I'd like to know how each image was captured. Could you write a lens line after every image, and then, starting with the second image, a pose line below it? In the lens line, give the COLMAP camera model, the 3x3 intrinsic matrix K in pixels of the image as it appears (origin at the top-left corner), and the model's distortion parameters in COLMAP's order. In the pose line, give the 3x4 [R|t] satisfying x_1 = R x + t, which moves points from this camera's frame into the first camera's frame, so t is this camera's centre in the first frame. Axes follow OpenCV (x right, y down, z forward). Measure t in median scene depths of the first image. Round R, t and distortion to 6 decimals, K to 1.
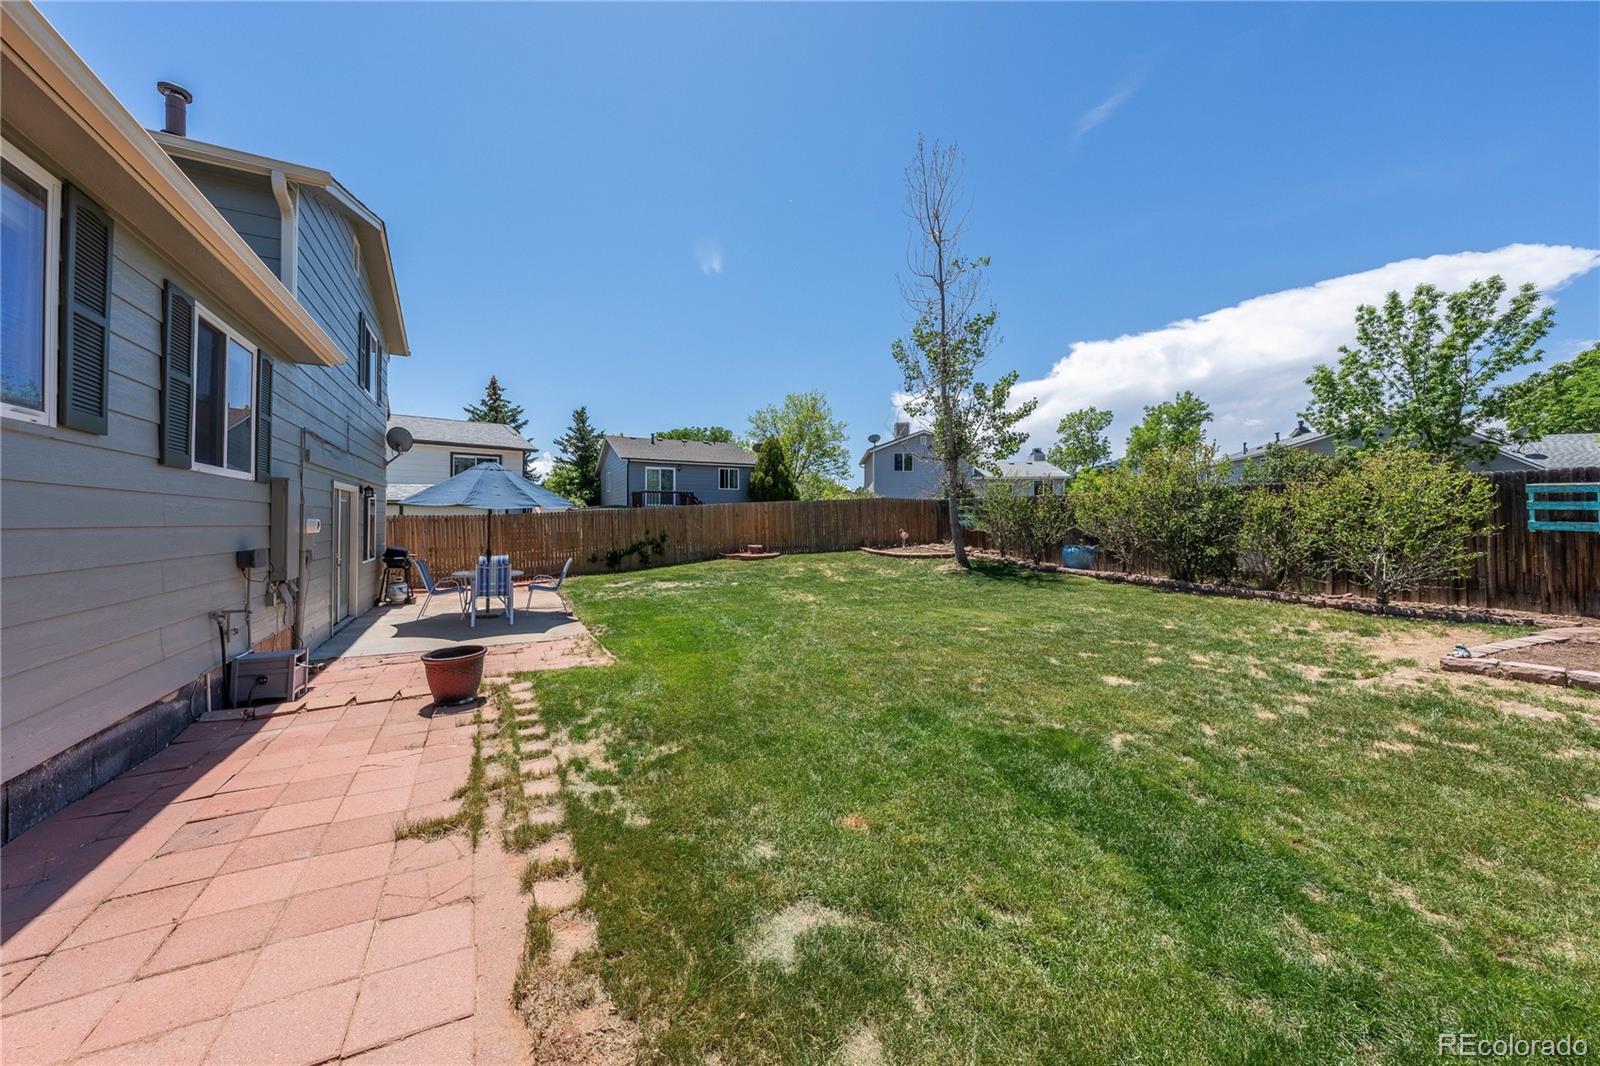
lens RADIAL K [[537.7, 0, 774.5], [0, 537.7, 506.9], [0, 0, 1]] dist [-0.000278, -0.000006]
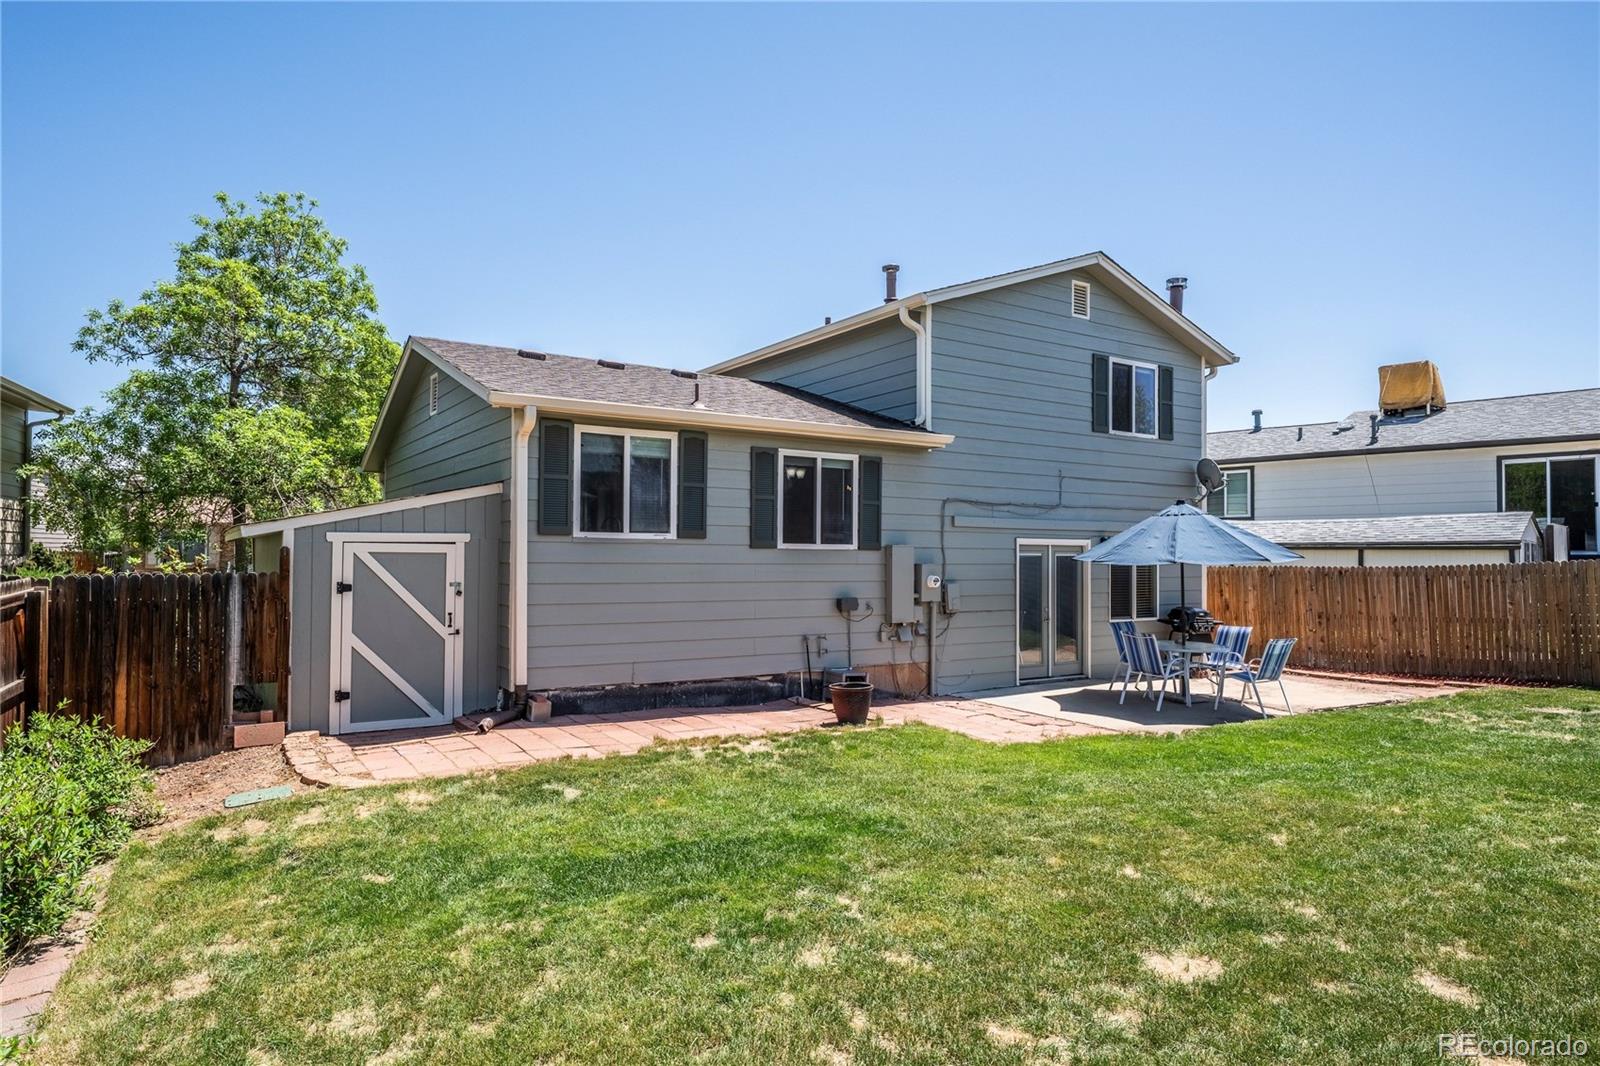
lens RADIAL K [[920.4, 0, 801.1], [0, 920.4, 534.7], [0, 0, 1]] dist [0.001420, 0.000181]
pose [[0.091684, -0.025340, -0.995466, 1.445933], [0.019193, 0.999535, -0.023676, -0.033123], [0.995603, -0.016935, 0.092128, 0.637866]]
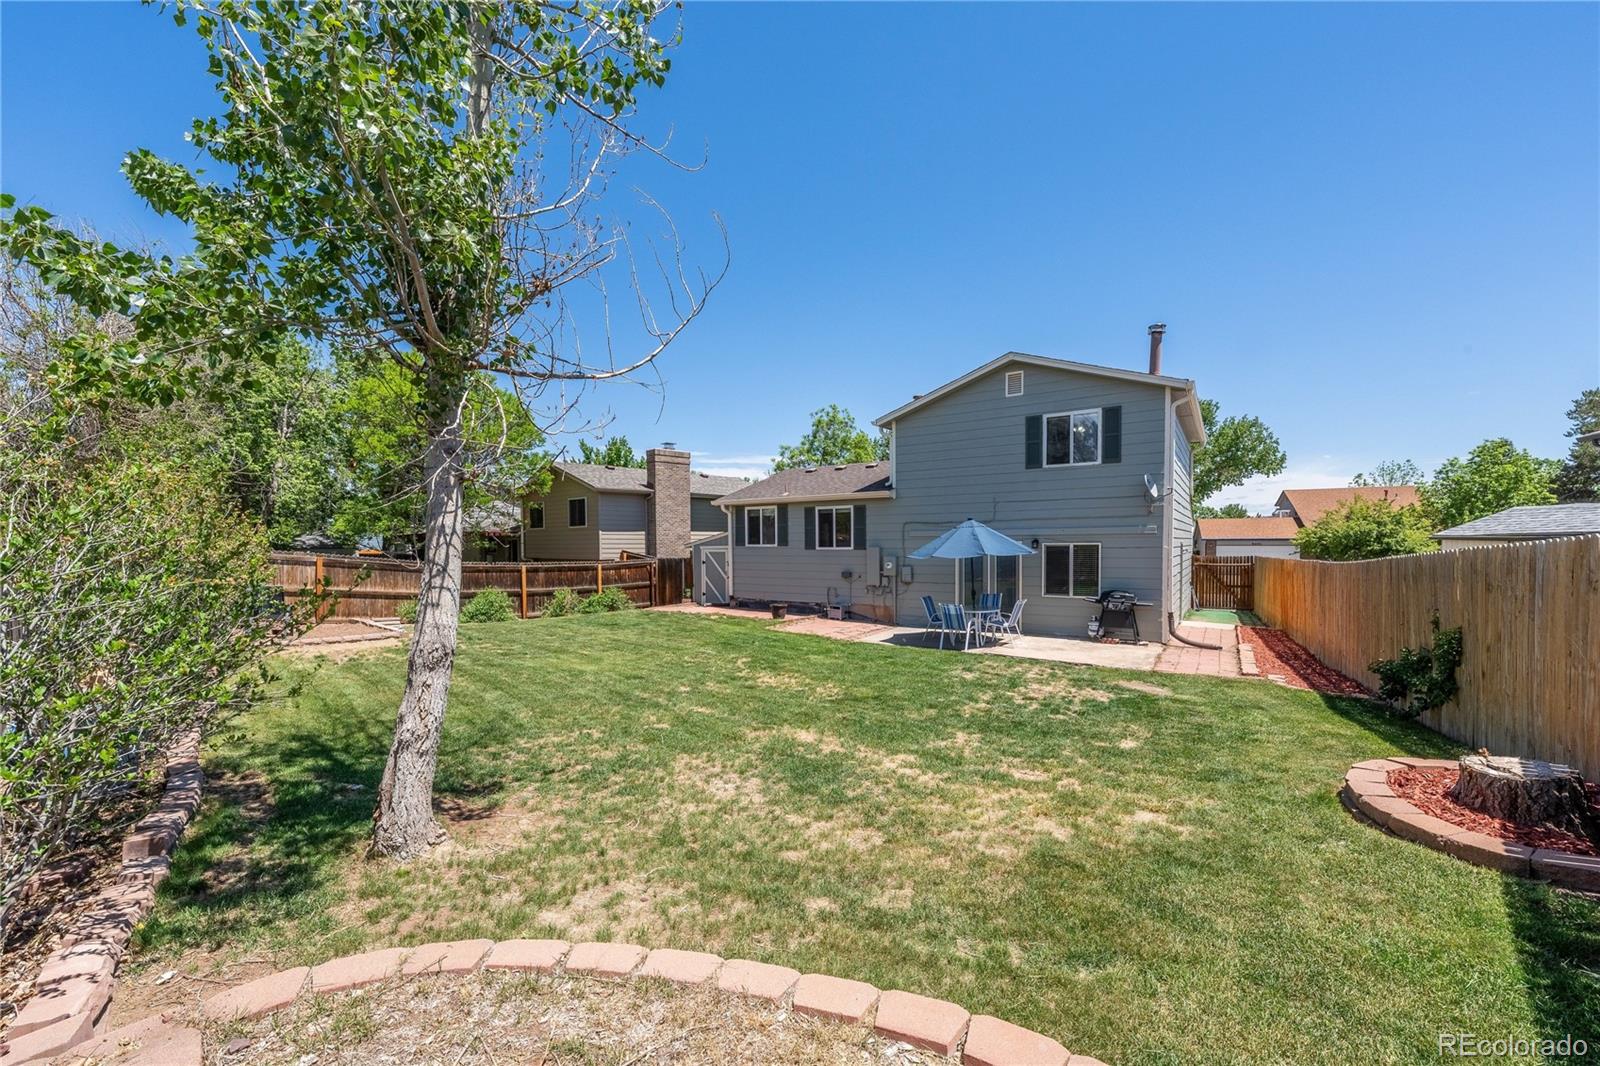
lens RADIAL K [[645.5, 0, 800.7], [0, 645.5, 548.0], [0, 0, 1]] dist [-0.000354, -0.000020]
pose [[-0.878543, 0.003188, -0.477653, 1.041757], [0.014713, 0.999684, -0.020389, 0.012722], [0.477437, -0.024940, -0.878312, 4.094452]]
